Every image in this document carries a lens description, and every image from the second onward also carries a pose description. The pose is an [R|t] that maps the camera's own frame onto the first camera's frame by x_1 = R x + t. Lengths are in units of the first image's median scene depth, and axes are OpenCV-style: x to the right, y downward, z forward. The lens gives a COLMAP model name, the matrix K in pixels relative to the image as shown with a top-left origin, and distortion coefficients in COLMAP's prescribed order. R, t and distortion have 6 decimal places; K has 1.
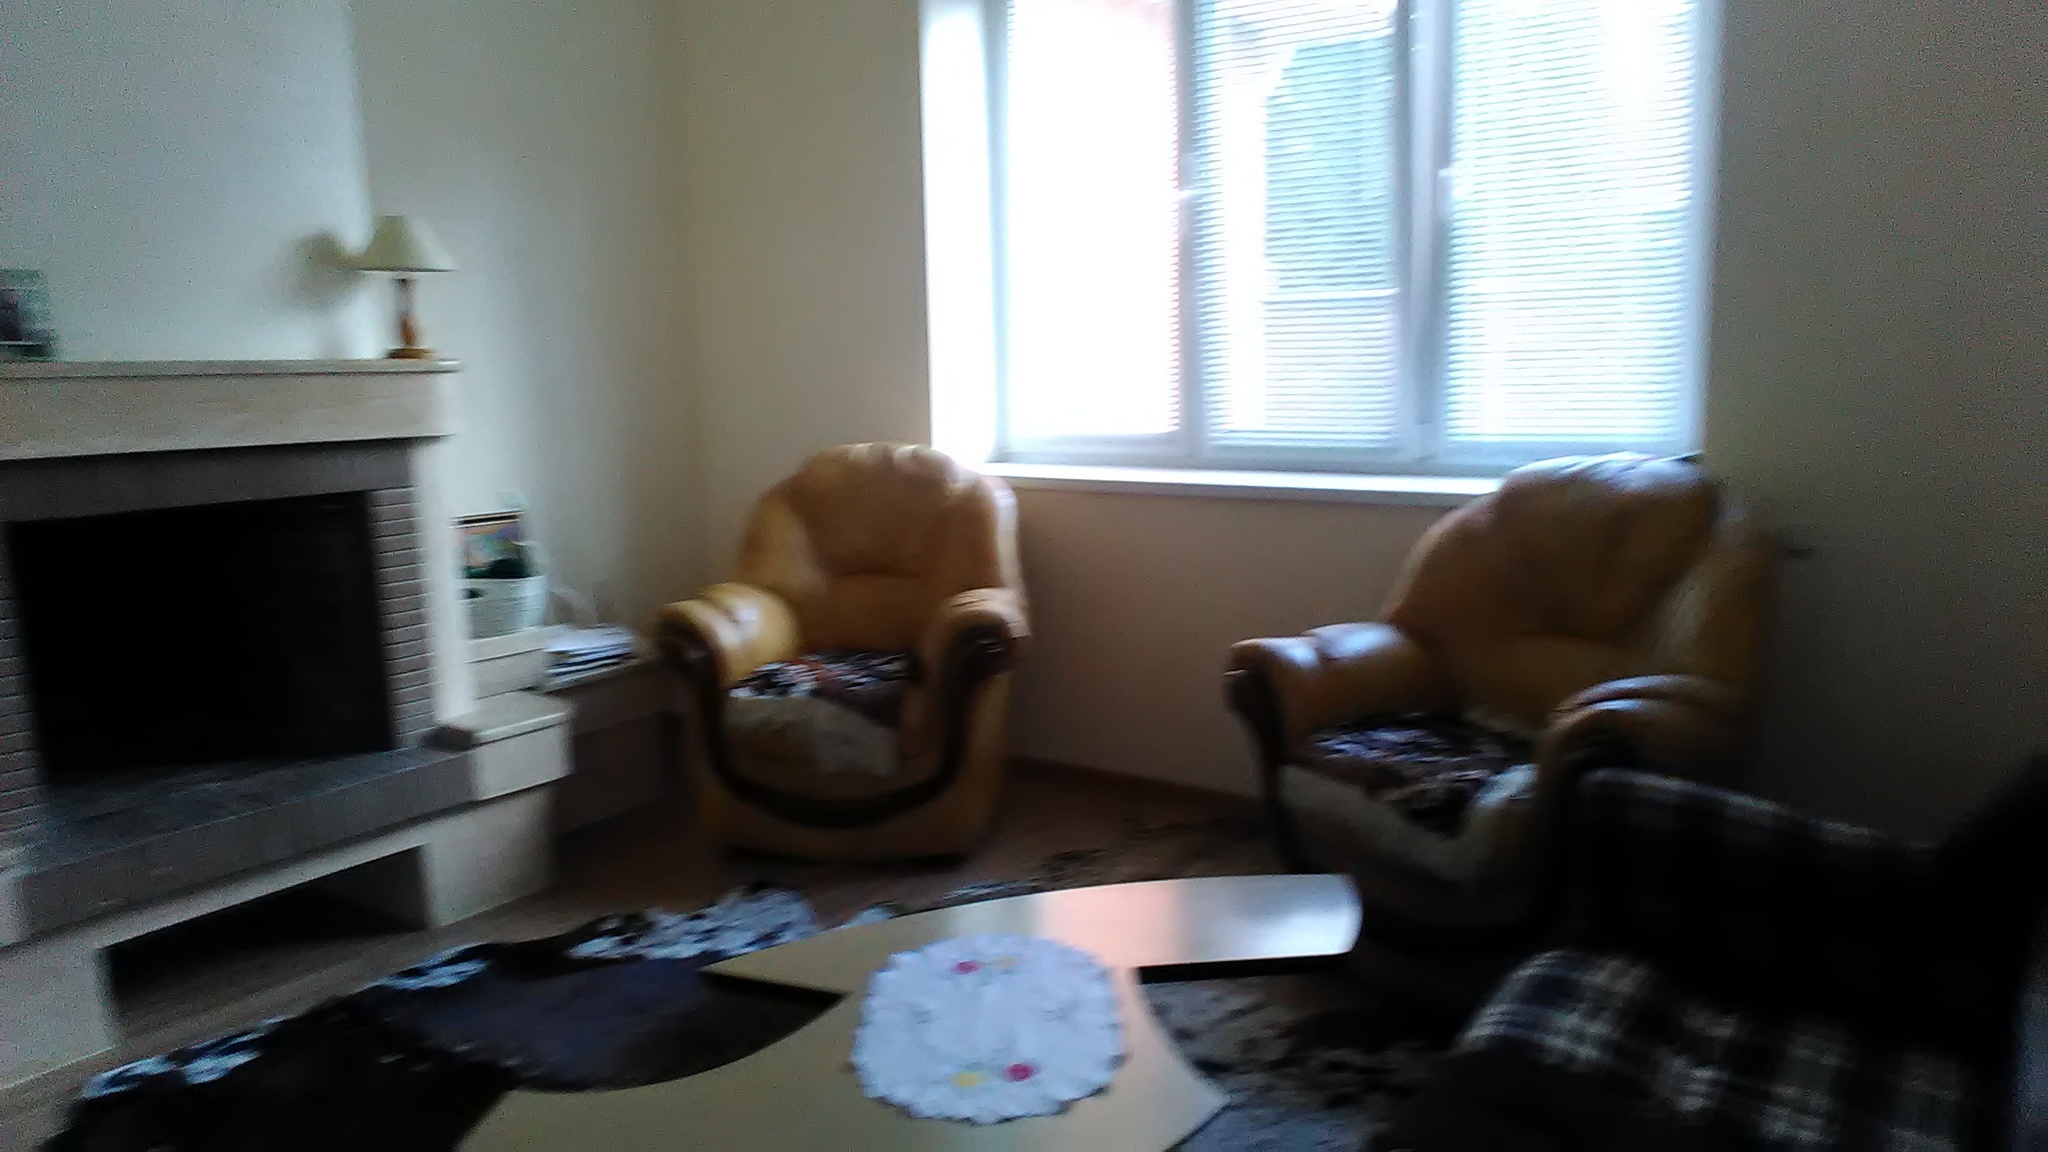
lens RADIAL K [[1385.4, 0, 1024.4], [0, 1385.4, 573.4], [0, 0, 1]] dist [0.008050, 0.000588]
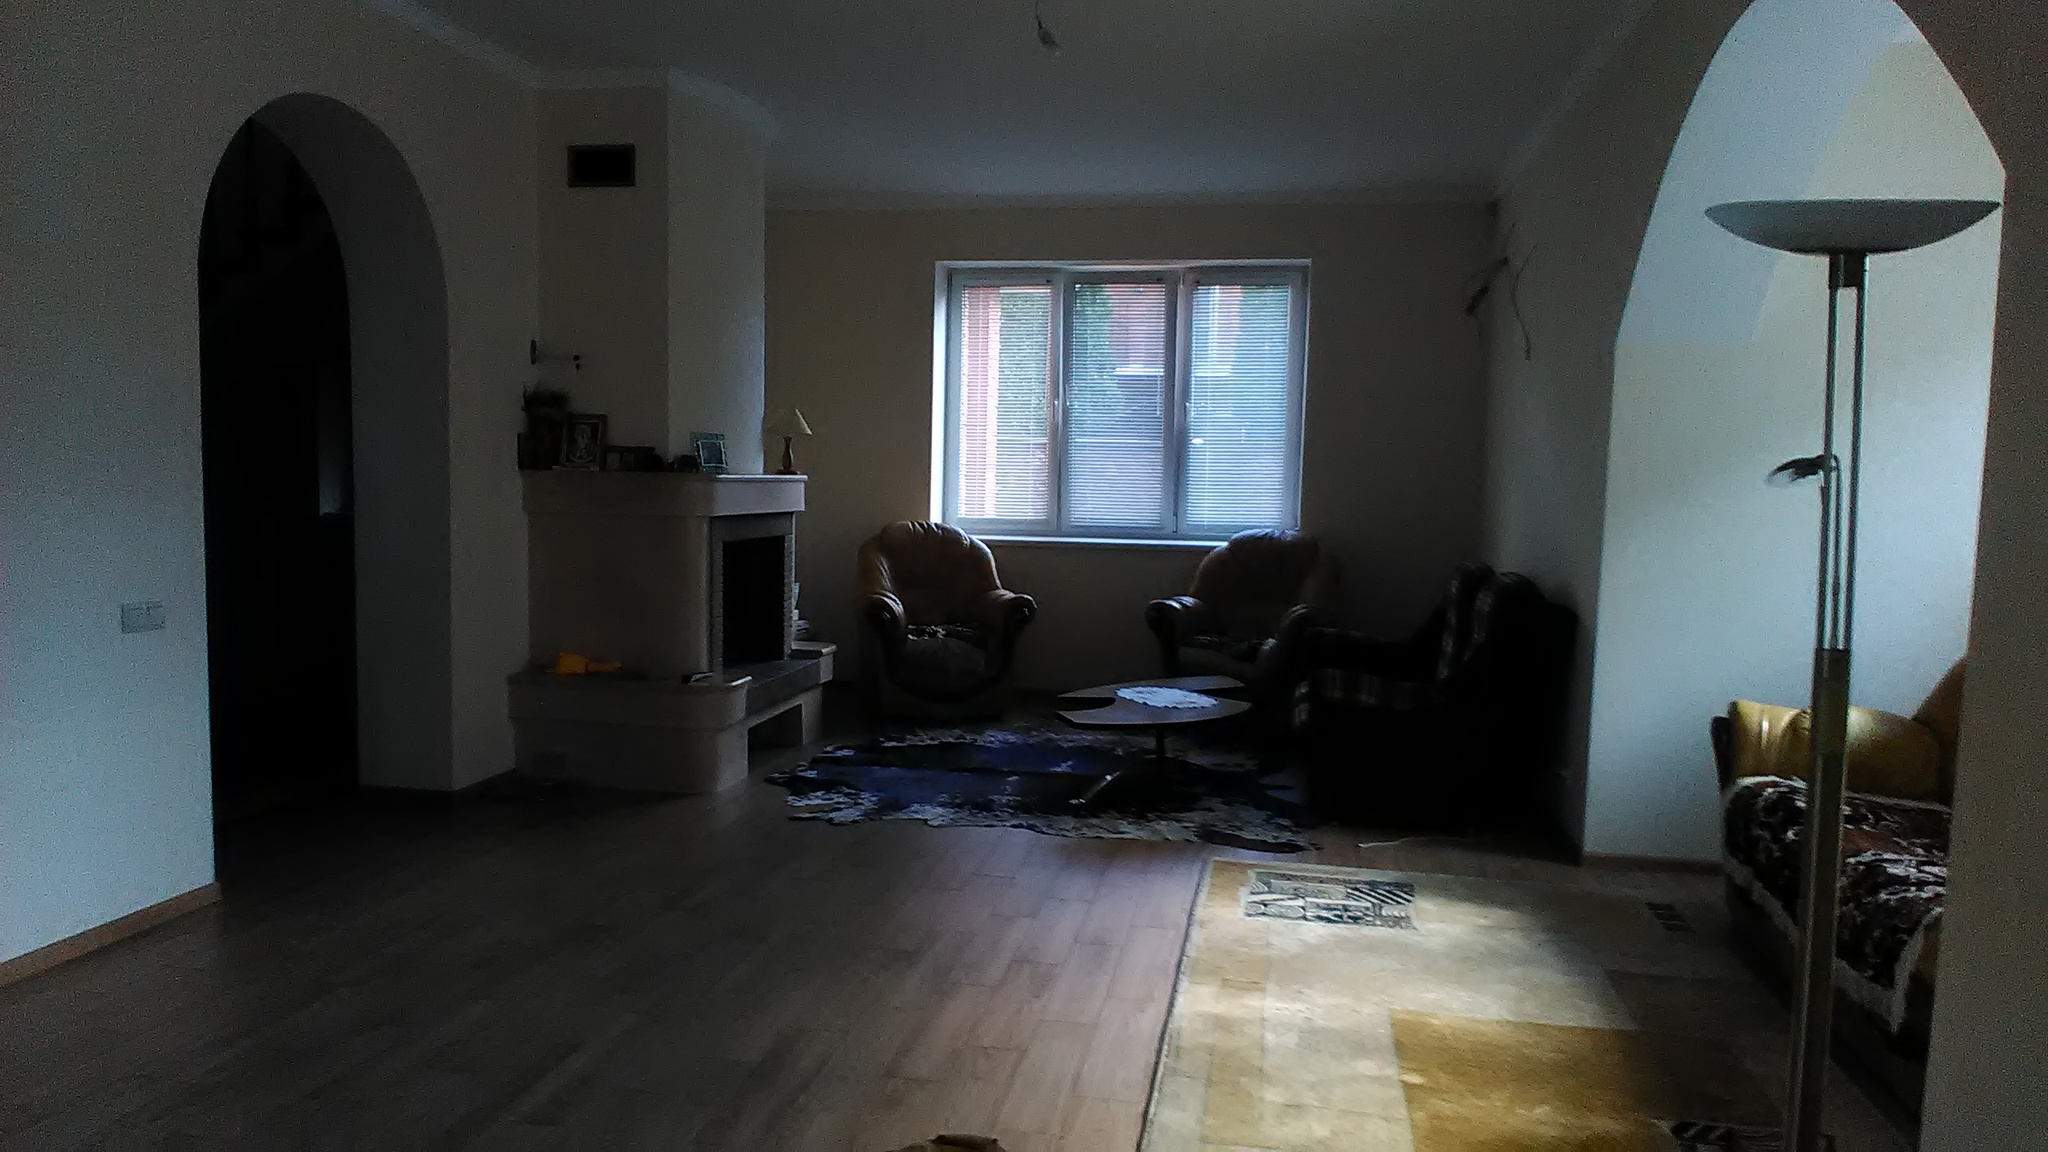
lens RADIAL K [[1385.4, 0, 1023.6], [0, 1385.4, 575.5], [0, 0, 1]] dist [0.008050, 0.000588]
pose [[0.915505, 0.004362, 0.402282, -0.923068], [0.026521, 0.997112, -0.071169, 0.153565], [-0.401430, 0.075824, 0.912746, -1.016029]]
